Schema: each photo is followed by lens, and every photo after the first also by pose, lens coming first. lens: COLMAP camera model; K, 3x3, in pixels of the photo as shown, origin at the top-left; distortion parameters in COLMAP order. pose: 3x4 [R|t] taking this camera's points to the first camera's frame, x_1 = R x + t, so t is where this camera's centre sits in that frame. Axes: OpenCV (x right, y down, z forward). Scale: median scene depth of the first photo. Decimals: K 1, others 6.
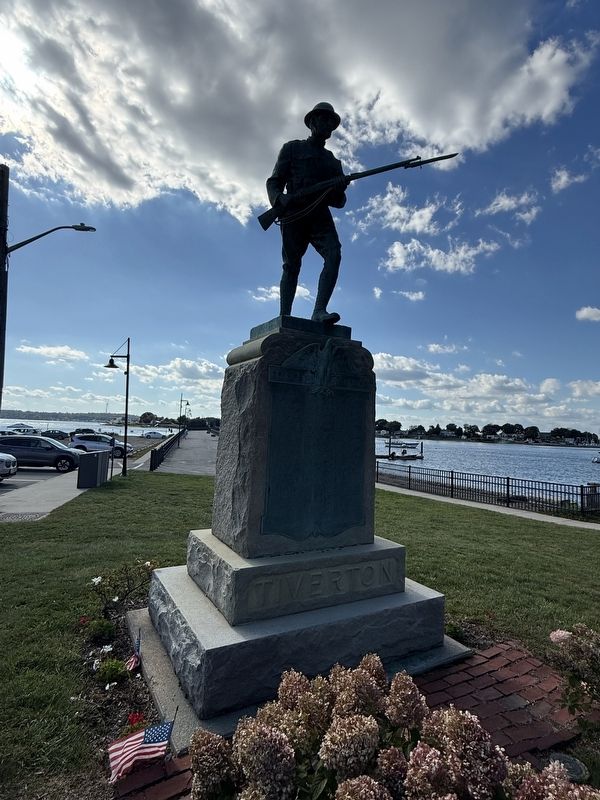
lens RADIAL K [[421.4, 0, 300.0], [0, 421.4, 400.0], [0, 0, 1]] dist [0.000070, -0.000020]
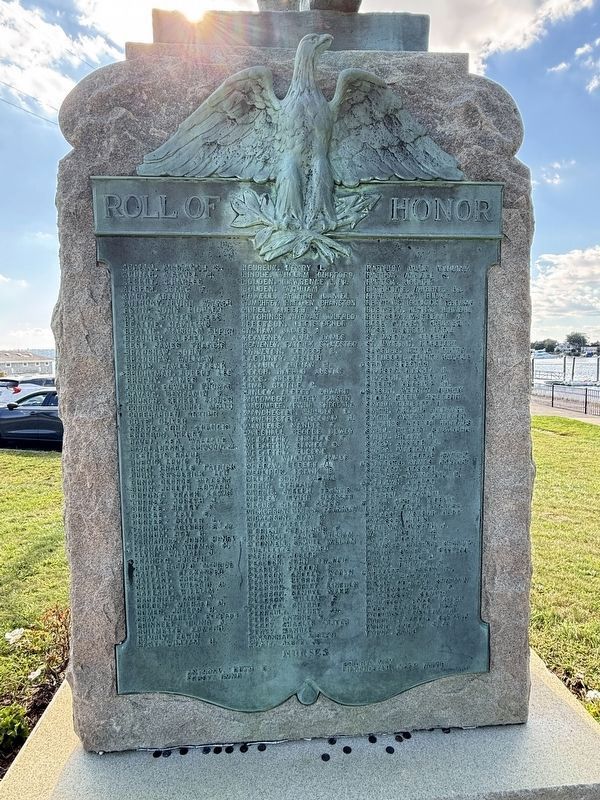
lens RADIAL K [[439.2, 0, 300.0], [0, 439.2, 400.0], [0, 0, 1]] dist [0.000227, 0.000305]
pose [[0.894430, -0.014602, -0.446970, 0.188565], [0.080454, 0.988414, 0.128706, 0.043523], [0.439912, -0.151079, 0.885242, 0.721604]]
